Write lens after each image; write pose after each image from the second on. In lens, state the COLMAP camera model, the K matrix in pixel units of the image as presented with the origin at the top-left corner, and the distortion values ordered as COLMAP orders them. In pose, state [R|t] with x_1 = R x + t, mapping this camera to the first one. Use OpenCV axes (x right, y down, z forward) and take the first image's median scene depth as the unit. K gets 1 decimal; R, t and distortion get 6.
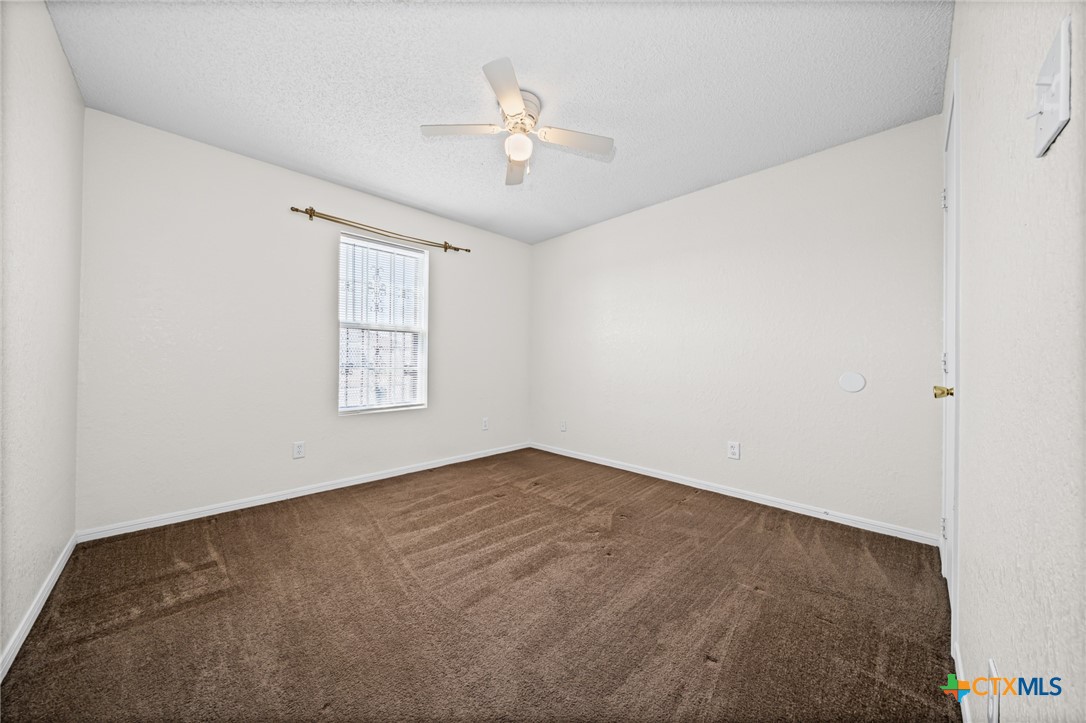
lens RADIAL K [[372.9, 0, 543.0], [0, 372.9, 361.5], [0, 0, 1]] dist [0.000024, -0.000022]
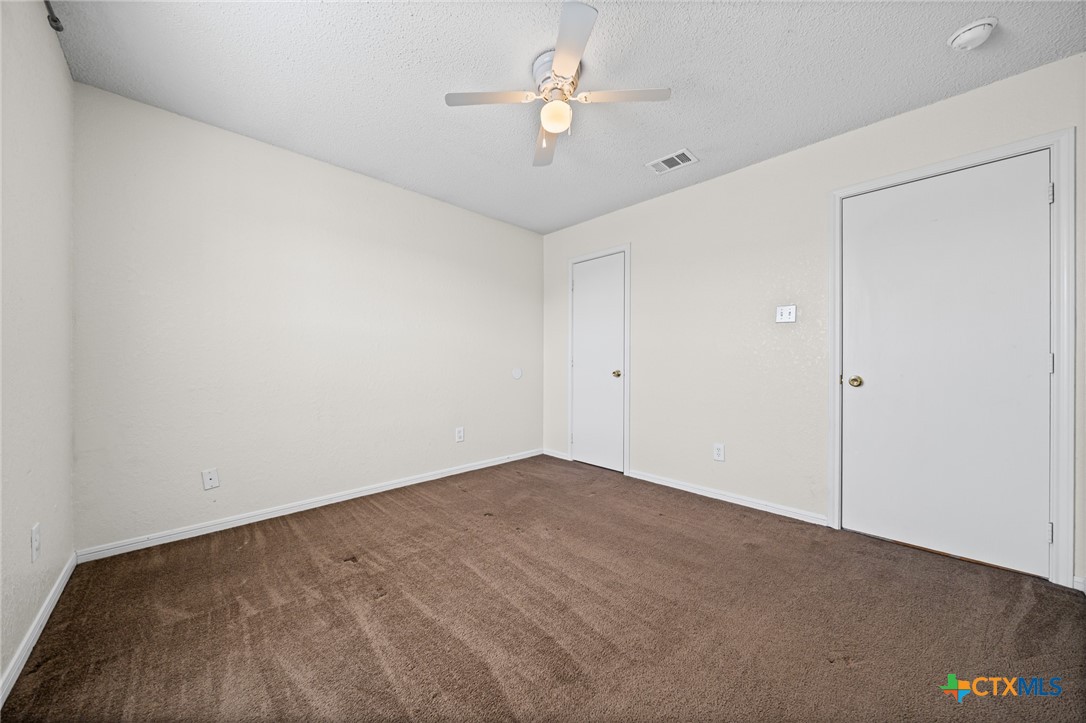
lens RADIAL K [[372.9, 0, 543.0], [0, 372.9, 361.5], [0, 0, 1]] dist [0.000024, -0.000022]
pose [[0.019668, -0.014719, 0.999698, -0.688769], [-0.002228, 0.999888, 0.014766, -0.015724], [-0.999804, -0.002518, 0.019633, 0.720259]]
